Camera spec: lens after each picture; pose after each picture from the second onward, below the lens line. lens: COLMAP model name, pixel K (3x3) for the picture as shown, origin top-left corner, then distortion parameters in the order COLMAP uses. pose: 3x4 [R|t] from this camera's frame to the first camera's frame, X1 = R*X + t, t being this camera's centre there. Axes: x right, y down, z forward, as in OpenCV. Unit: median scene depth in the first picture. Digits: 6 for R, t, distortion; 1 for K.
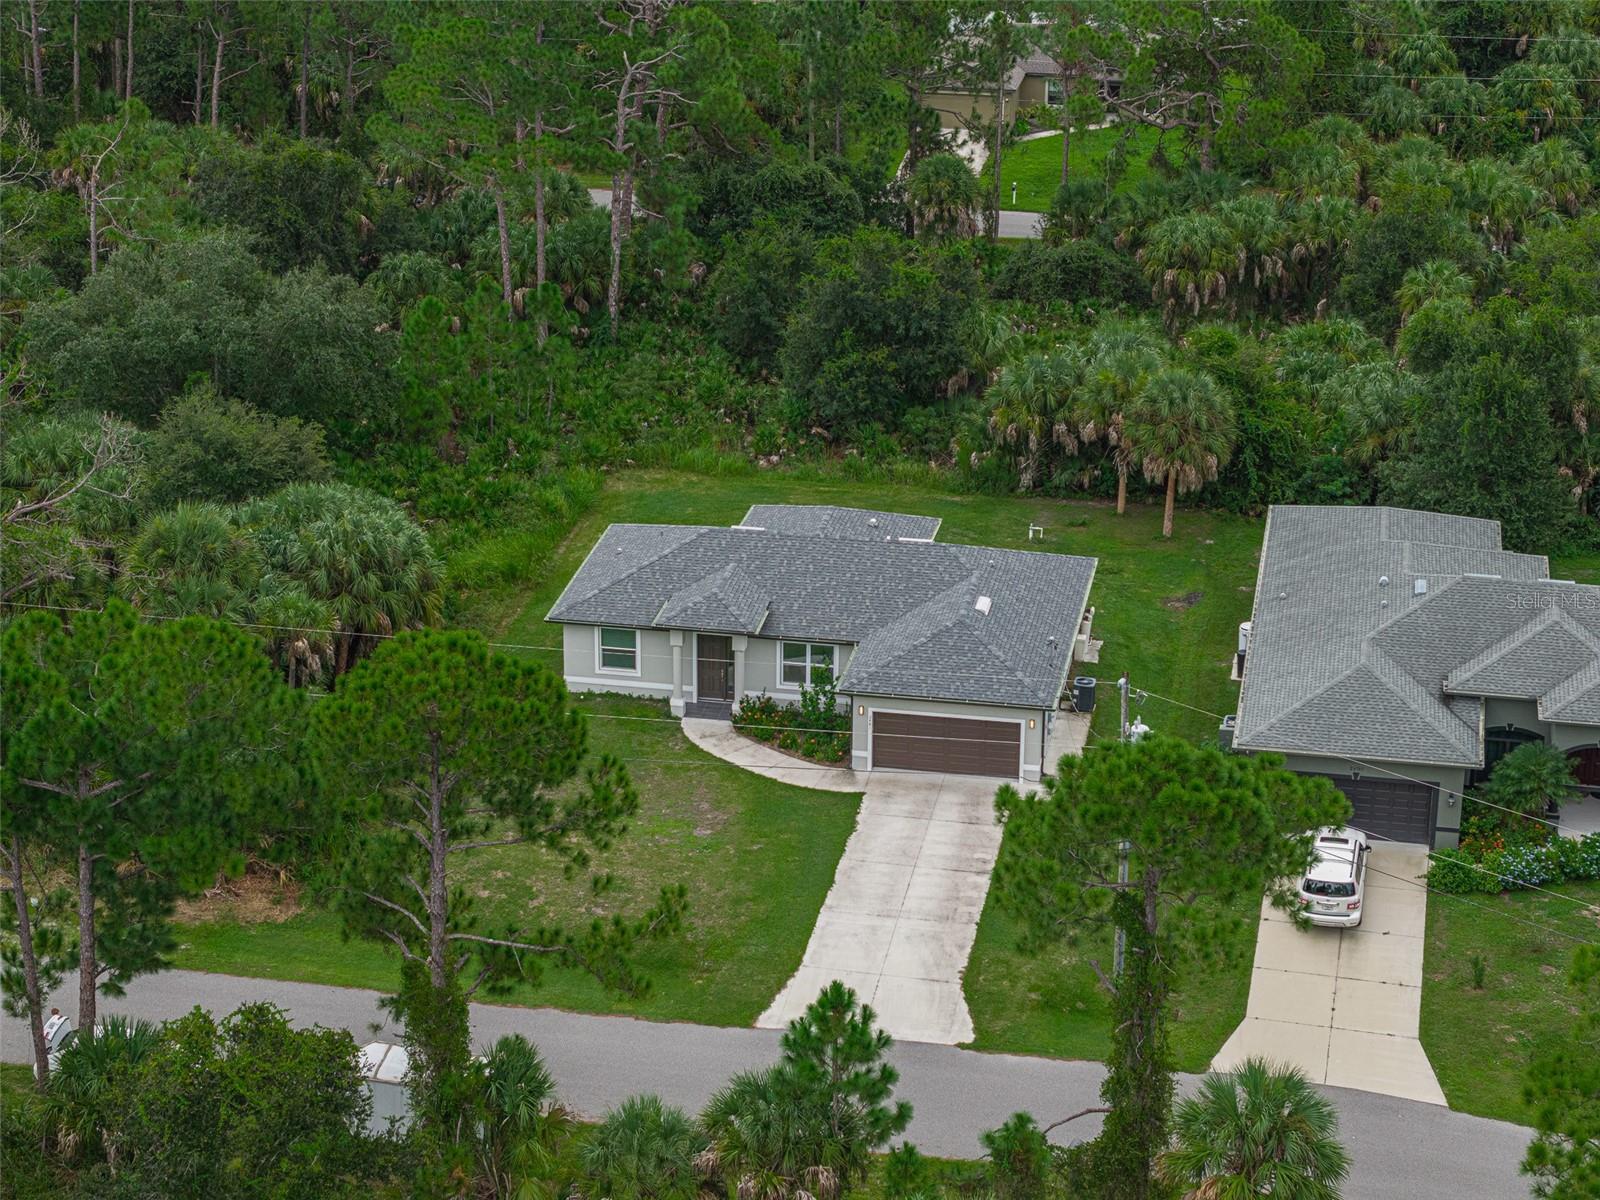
lens RADIAL K [[3286.3, 0, 864.6], [0, 3286.3, 482.7], [0, 0, 1]] dist [-0.563408, 6.798543]
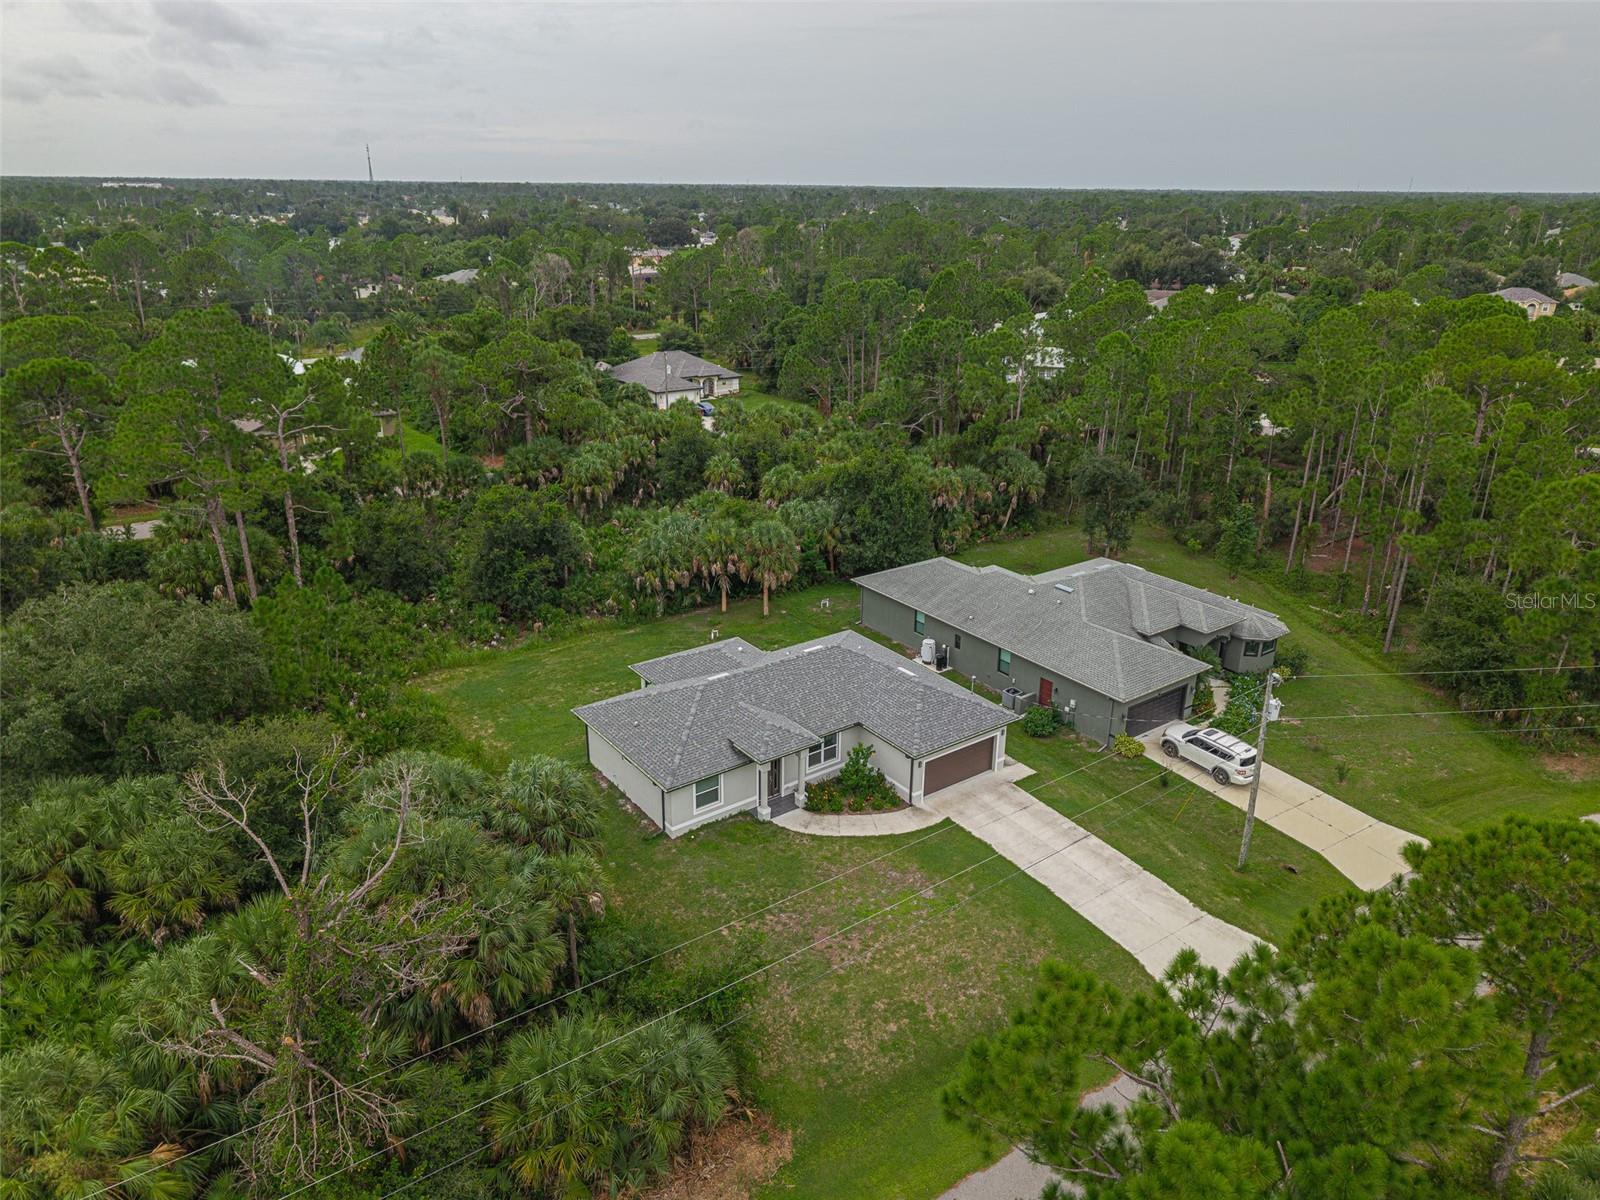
lens RADIAL K [[1071.8, 0, 807.0], [0, 1071.8, 580.6], [0, 0, 1]] dist [0.004602, 0.000902]
pose [[0.694479, -0.252436, 0.673776, -0.279723], [0.238543, 0.964252, 0.115393, -0.063779], [-0.678819, 0.080586, 0.729870, 0.563255]]
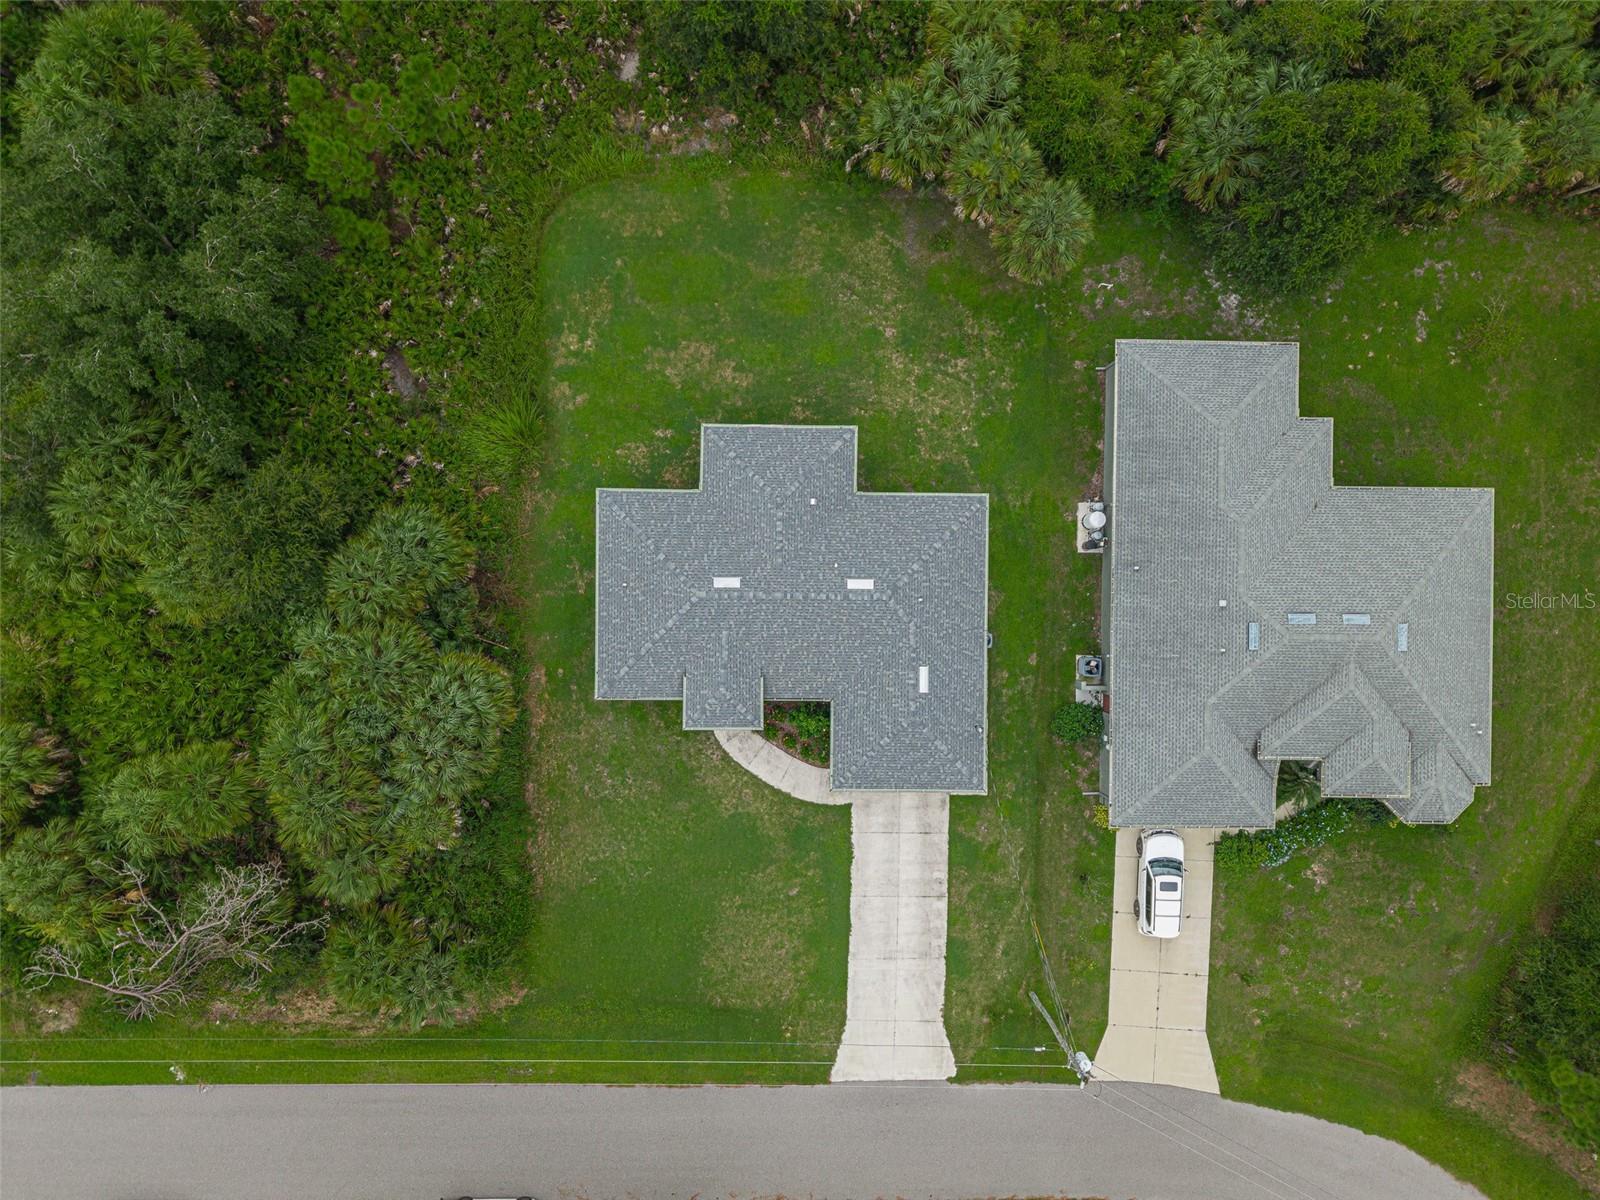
lens RADIAL K [[1089.8, 0, 805.3], [0, 1089.8, 580.1], [0, 0, 1]] dist [0.006804, 0.000471]
pose [[0.987682, -0.155400, 0.018297, -0.011737], [0.033726, 0.325610, 0.944903, -0.341721], [-0.152795, -0.932646, 0.326840, 0.769477]]
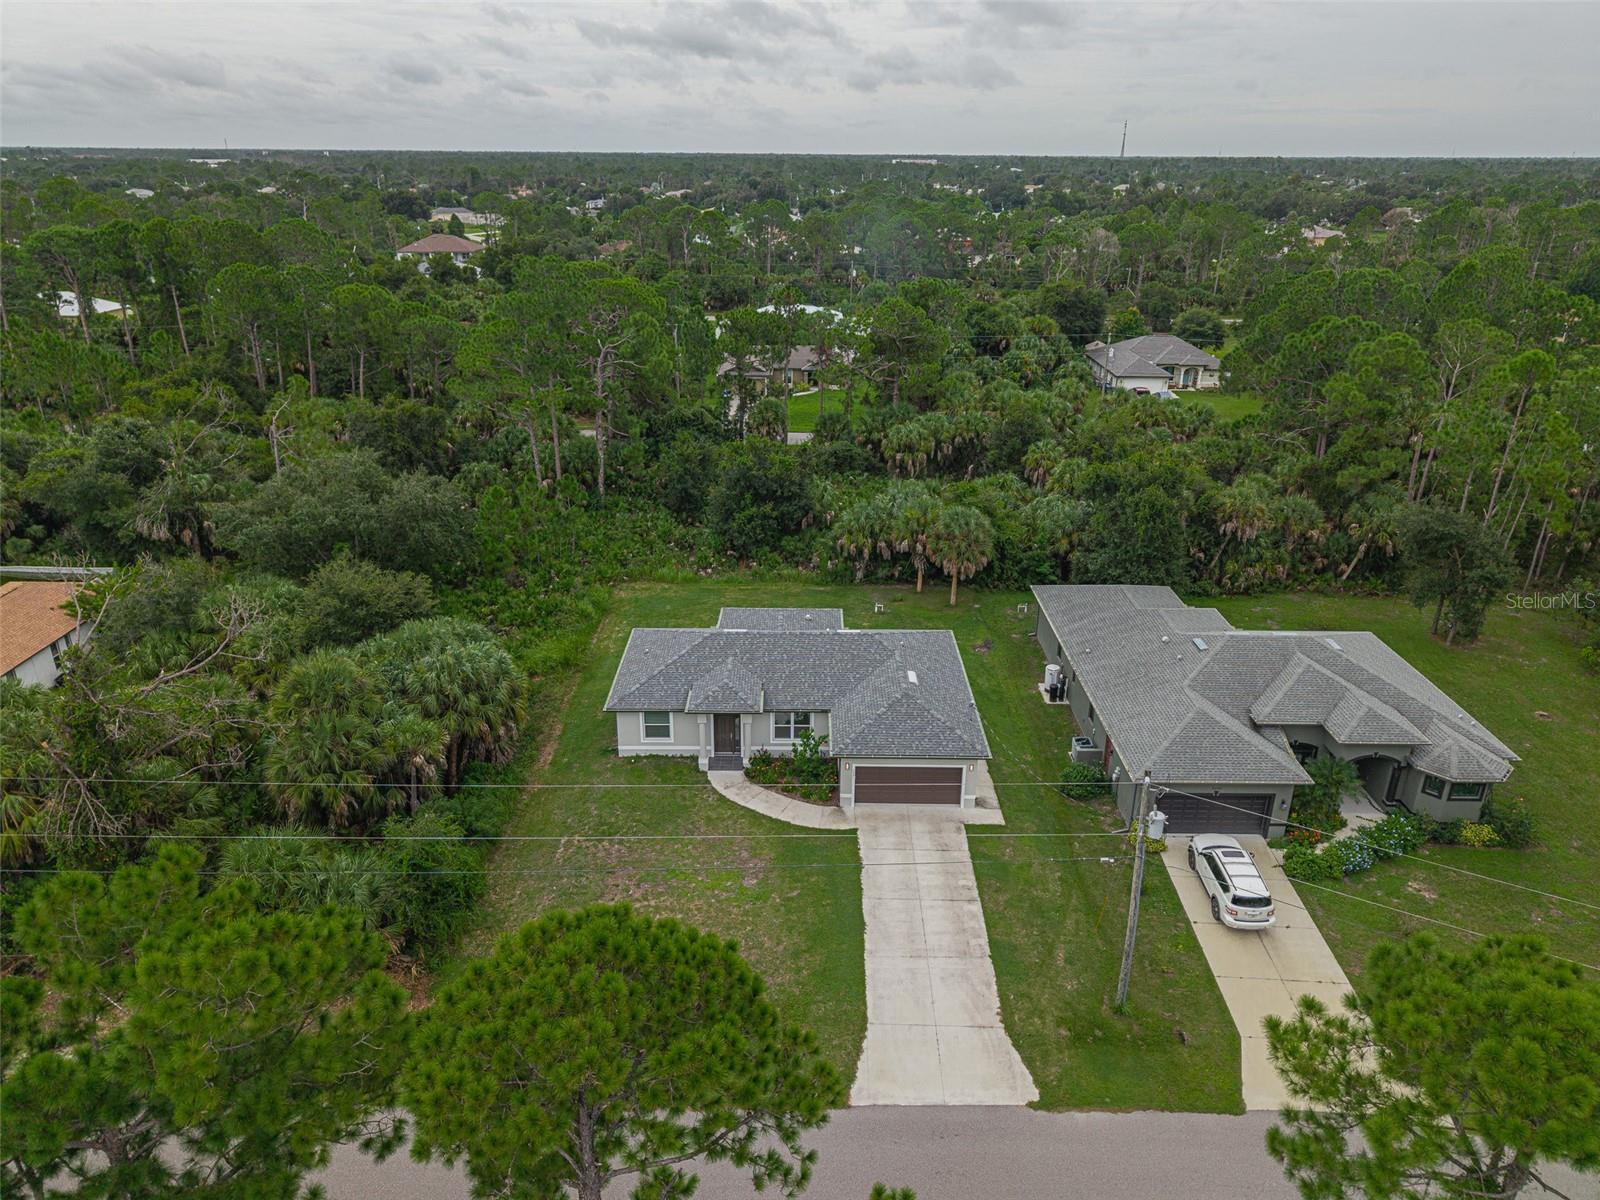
lens RADIAL K [[1081.9, 0, 813.3], [0, 1081.9, 584.8], [0, 0, 1]] dist [0.009252, -0.003062]
pose [[0.985159, -0.066300, 0.158320, -0.068629], [0.059859, 0.997187, 0.045121, -0.023893], [-0.160866, -0.034974, 0.986356, 0.458978]]
